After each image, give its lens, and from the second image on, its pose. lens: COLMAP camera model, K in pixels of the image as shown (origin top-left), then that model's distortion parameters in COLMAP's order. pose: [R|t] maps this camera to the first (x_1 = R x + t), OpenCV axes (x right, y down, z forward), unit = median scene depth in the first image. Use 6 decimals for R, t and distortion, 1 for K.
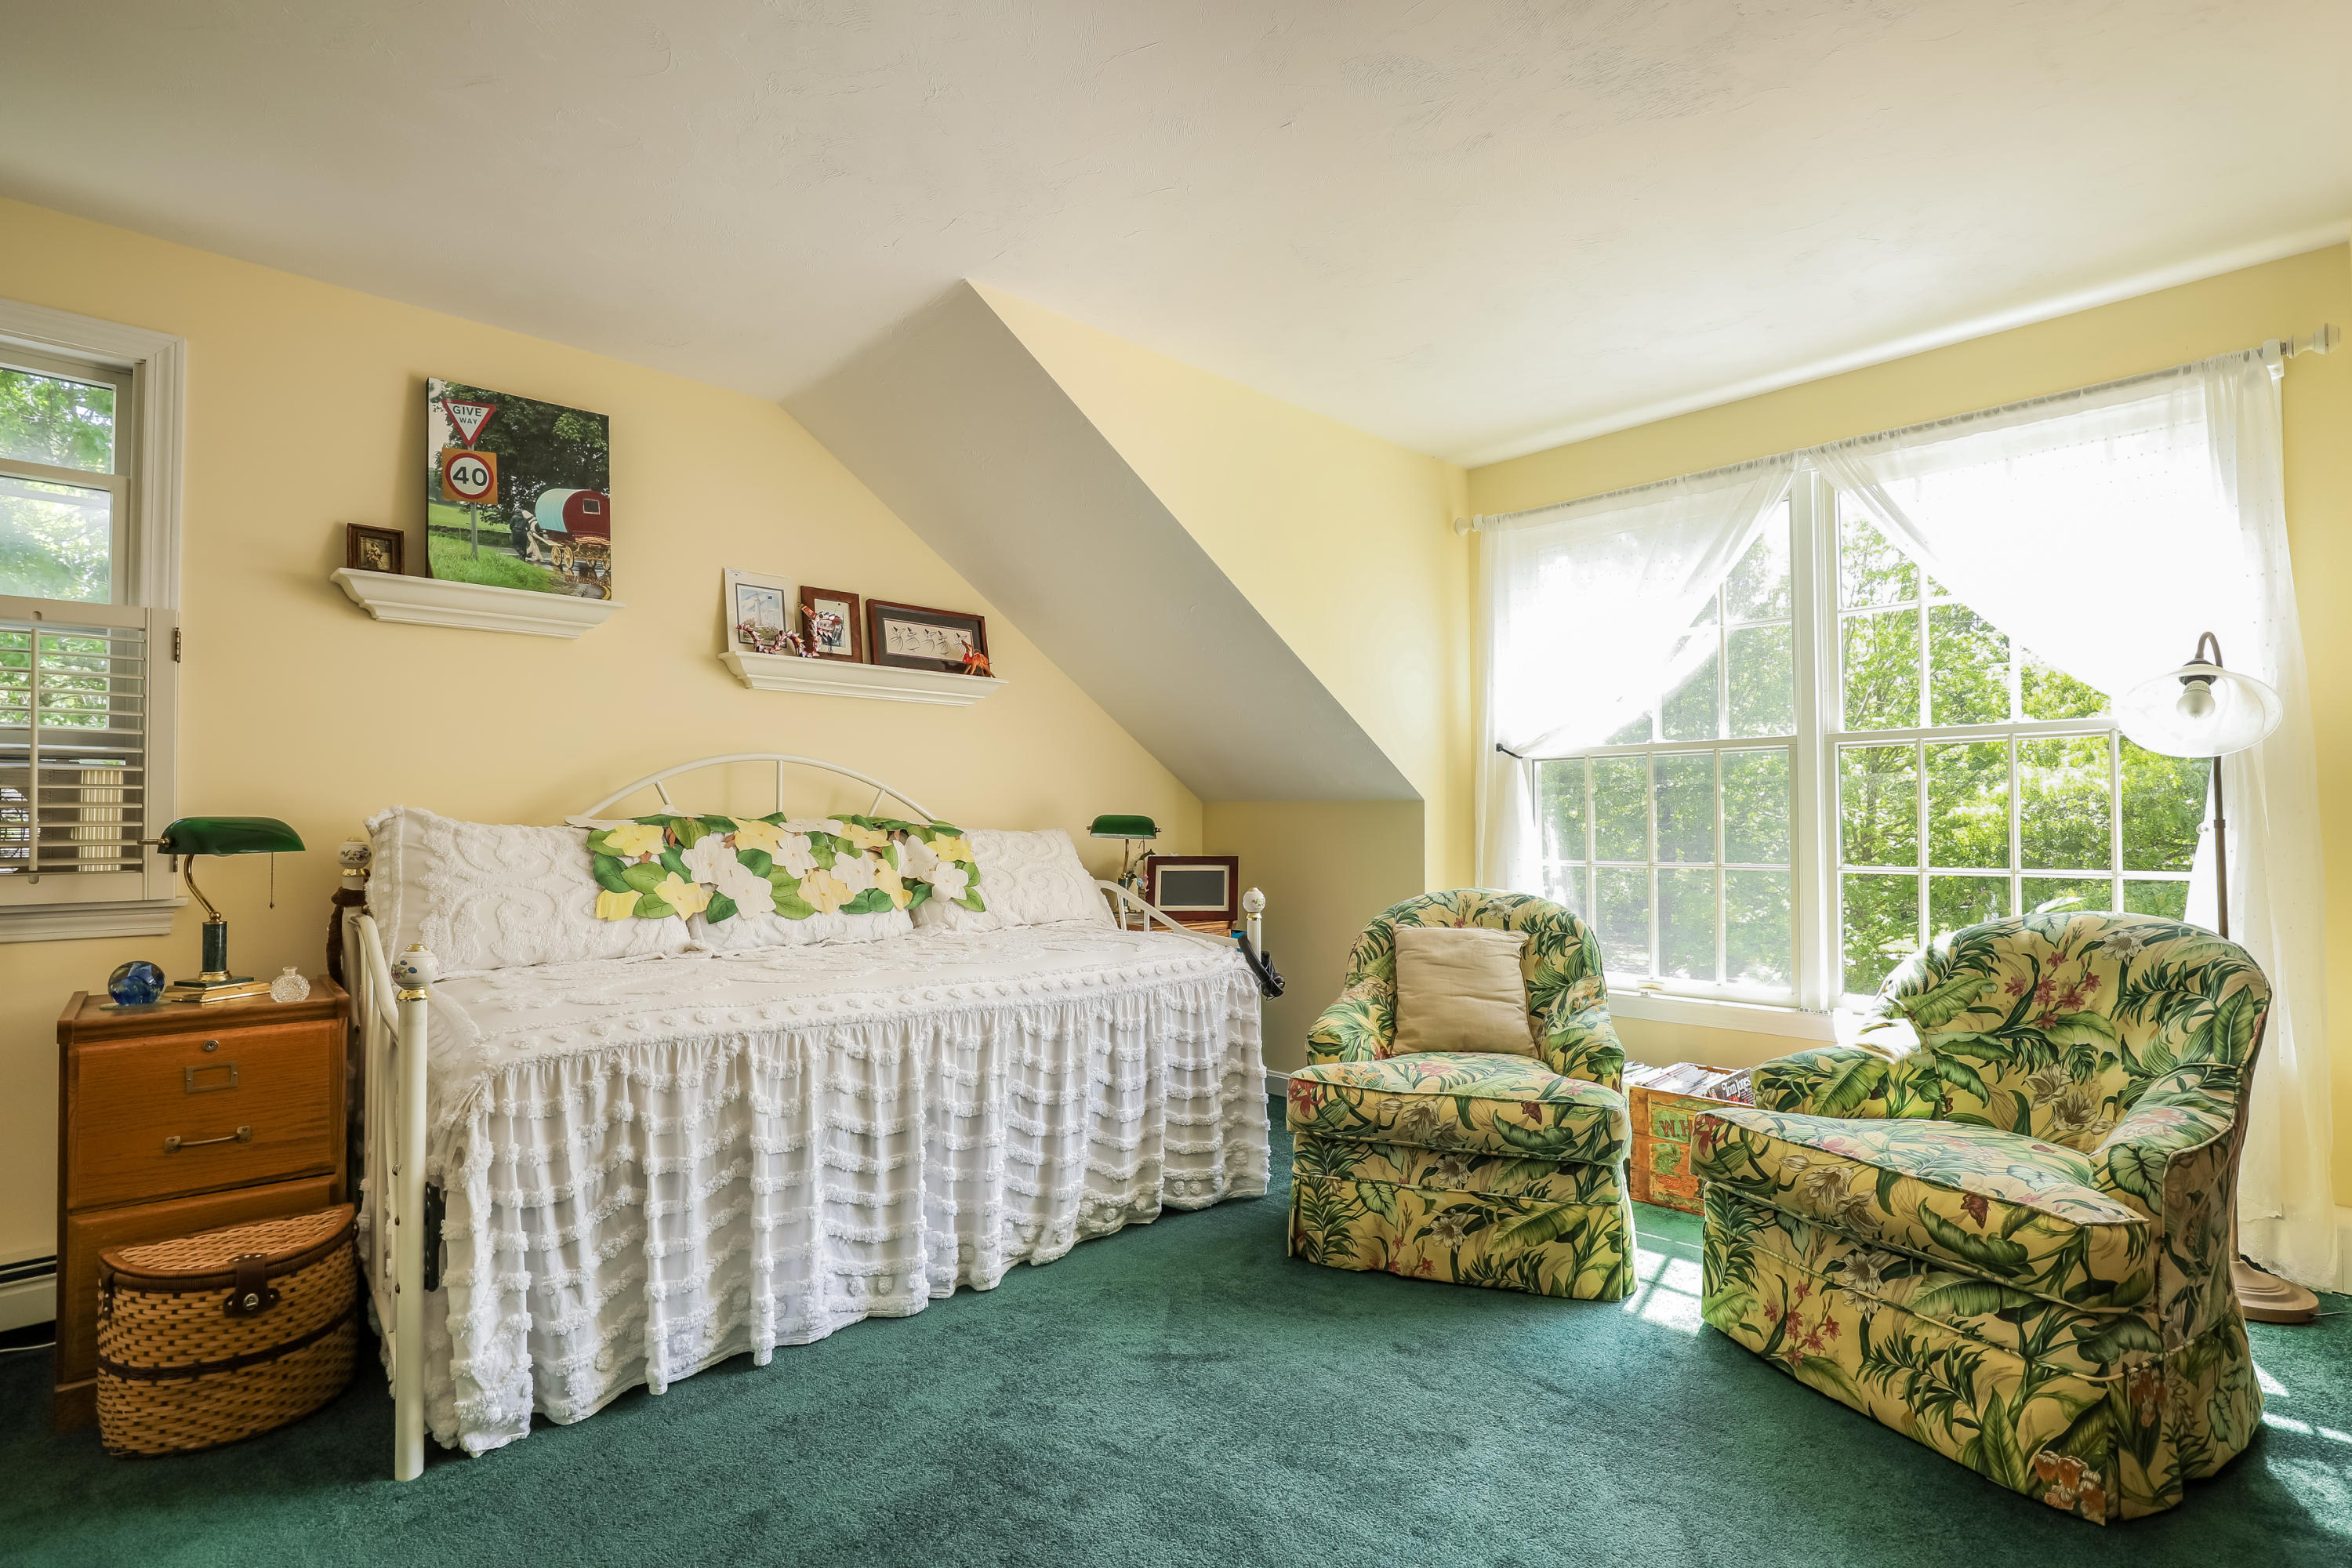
lens RADIAL K [[1131.8, 0, 1157.2], [0, 1131.8, 834.2], [0, 0, 1]] dist [-0.031098, 0.006819]
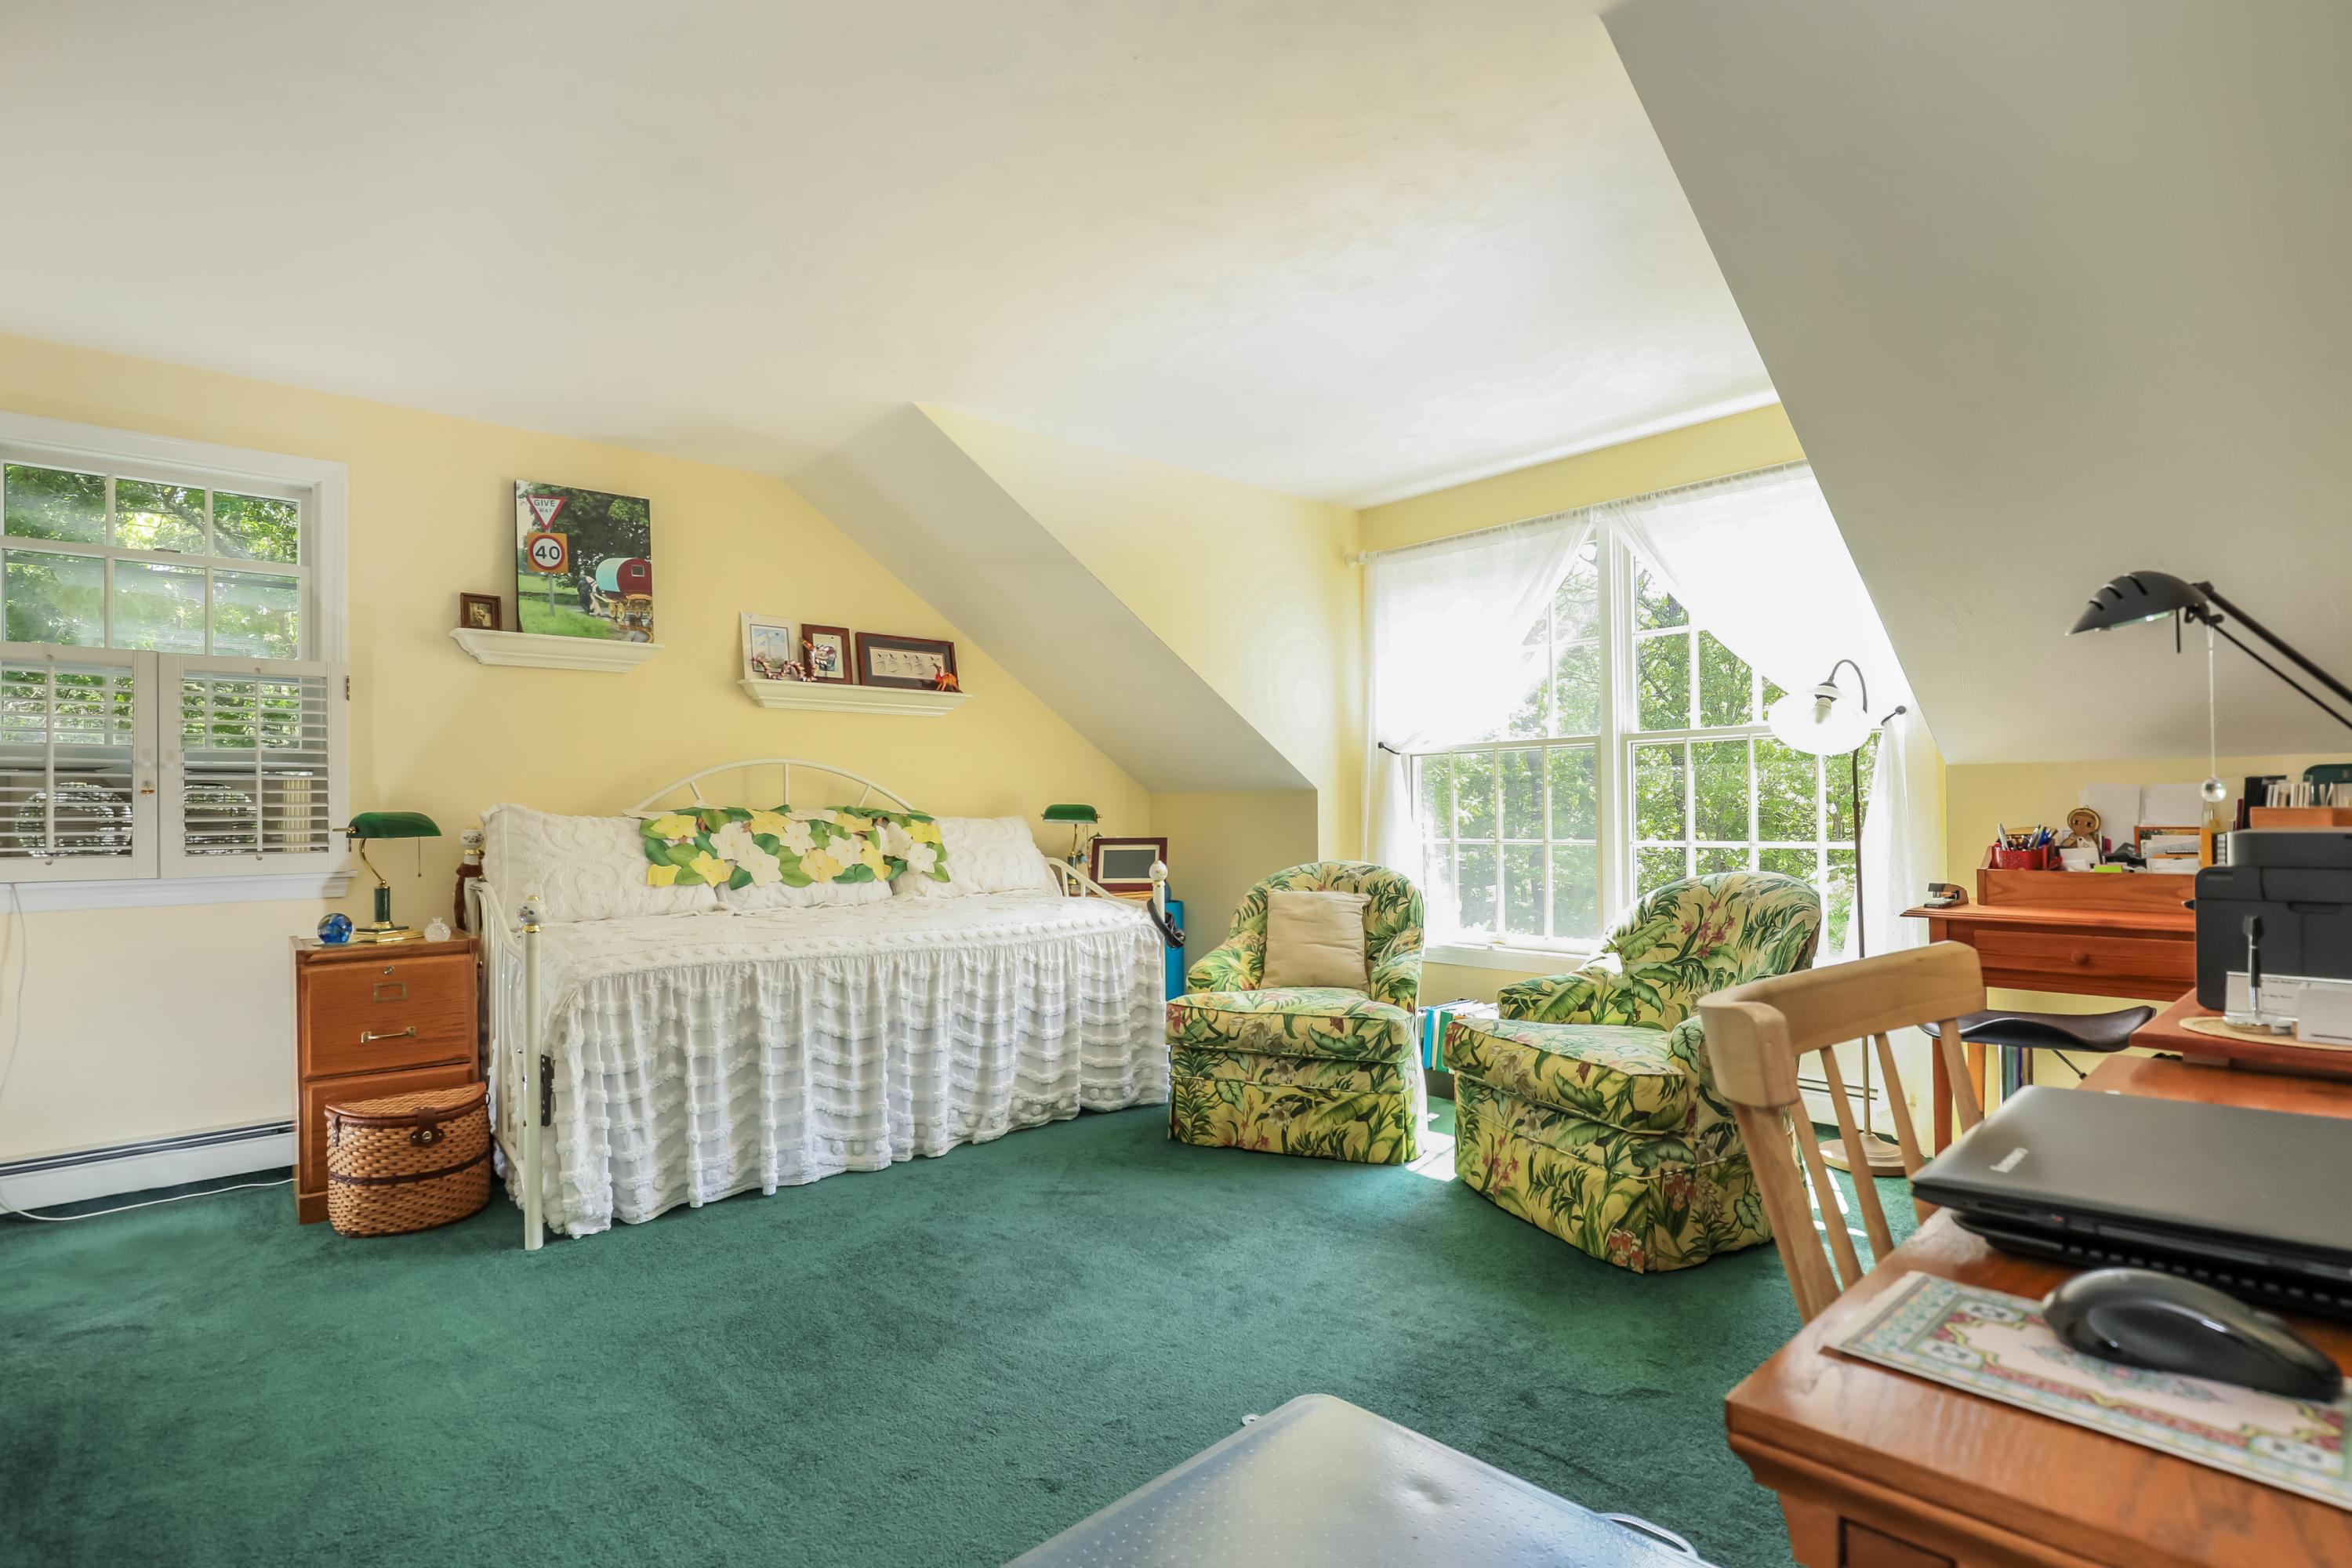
lens RADIAL K [[1180.6, 0, 1175.4], [0, 1180.6, 847.4], [0, 0, 1]] dist [-0.036661, -0.000113]
pose [[0.999492, -0.007015, -0.031092, 0.187496], [0.007679, 0.999744, 0.021282, 0.005165], [0.030935, -0.021510, 0.999290, -0.405379]]
